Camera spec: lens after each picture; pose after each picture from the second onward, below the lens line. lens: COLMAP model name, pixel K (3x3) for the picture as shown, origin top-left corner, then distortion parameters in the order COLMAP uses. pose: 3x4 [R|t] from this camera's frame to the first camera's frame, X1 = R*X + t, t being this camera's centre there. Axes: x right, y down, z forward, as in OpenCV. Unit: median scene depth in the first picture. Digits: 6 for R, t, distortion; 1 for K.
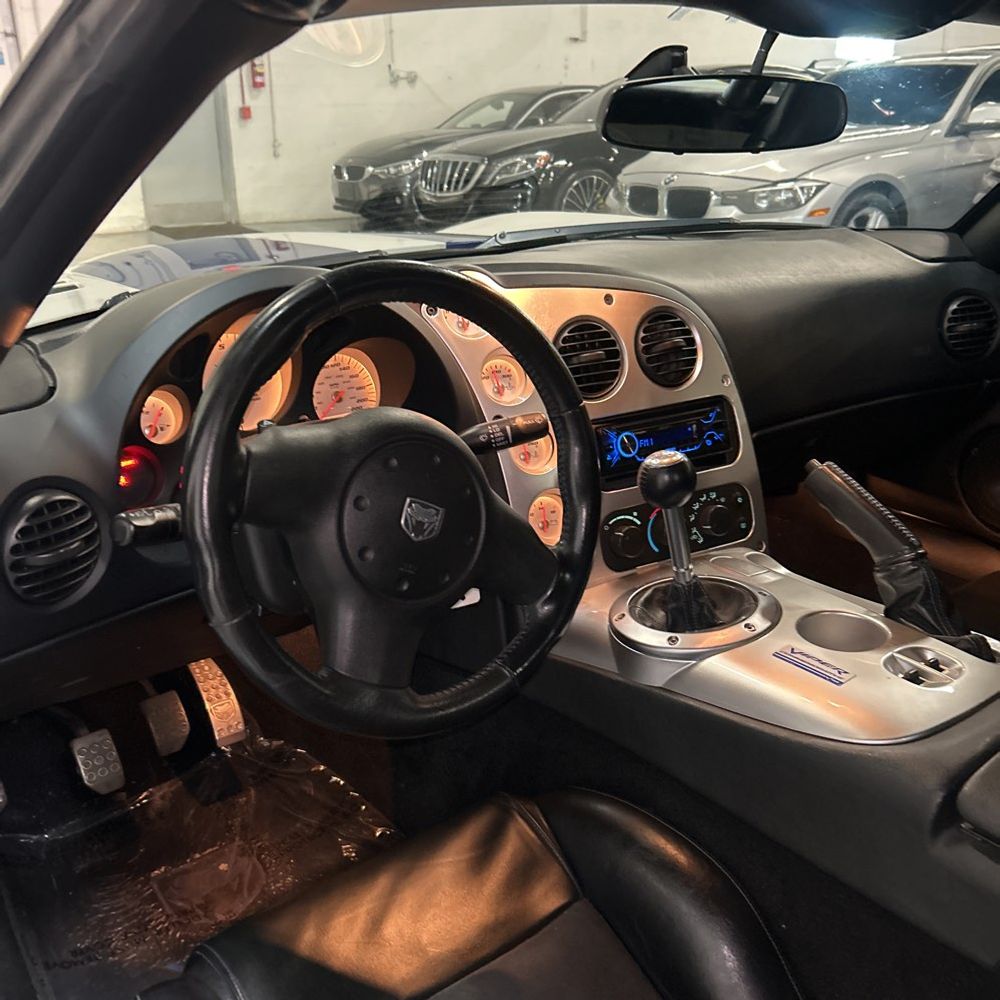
lens RADIAL K [[1011.2, 0, 498.5], [0, 1011.2, 511.8], [0, 0, 1]] dist [0.013356, 0.000000]
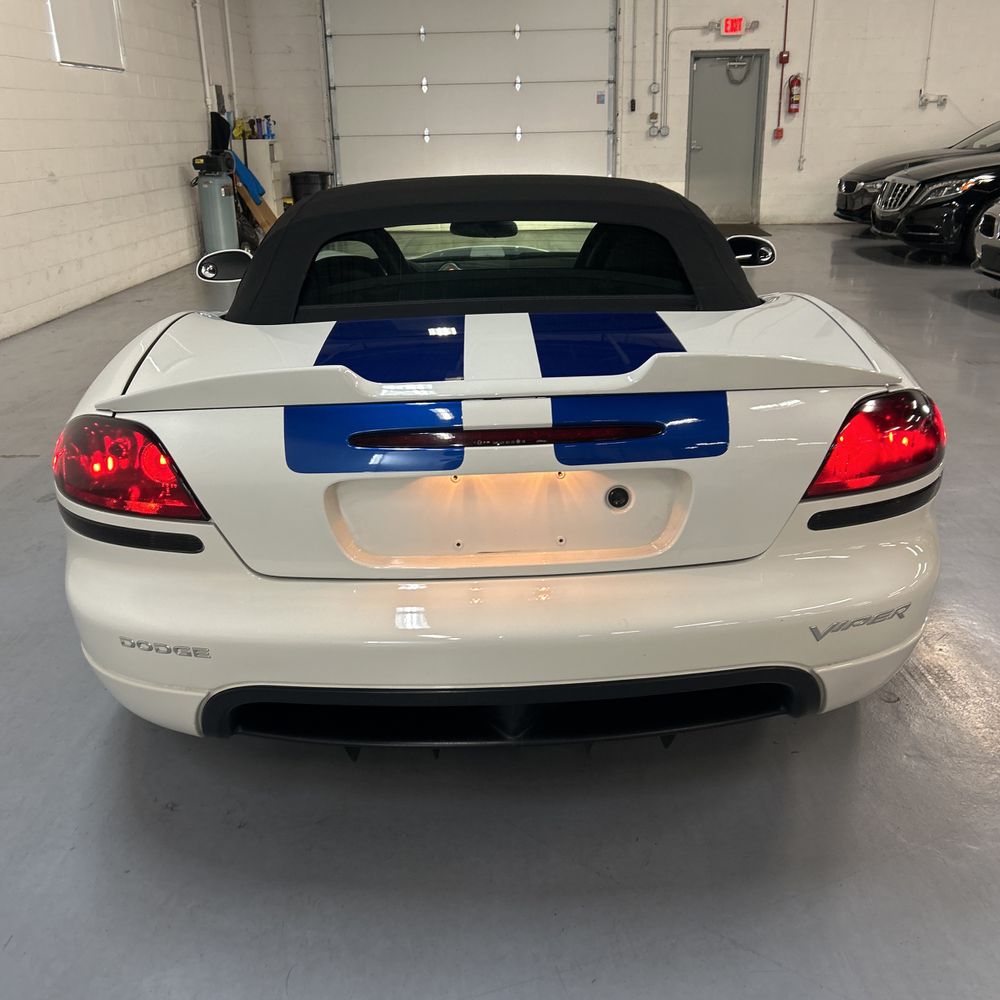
lens RADIAL K [[1011.2, 0, 501.4], [0, 1011.2, 496.4], [0, 0, 1]] dist [0.013356, 0.000000]
pose [[0.828987, 0.192468, -0.525106, 0.222231], [-0.195684, 0.979389, 0.050050, 0.043575], [0.523916, 0.061264, 0.849564, -0.211297]]
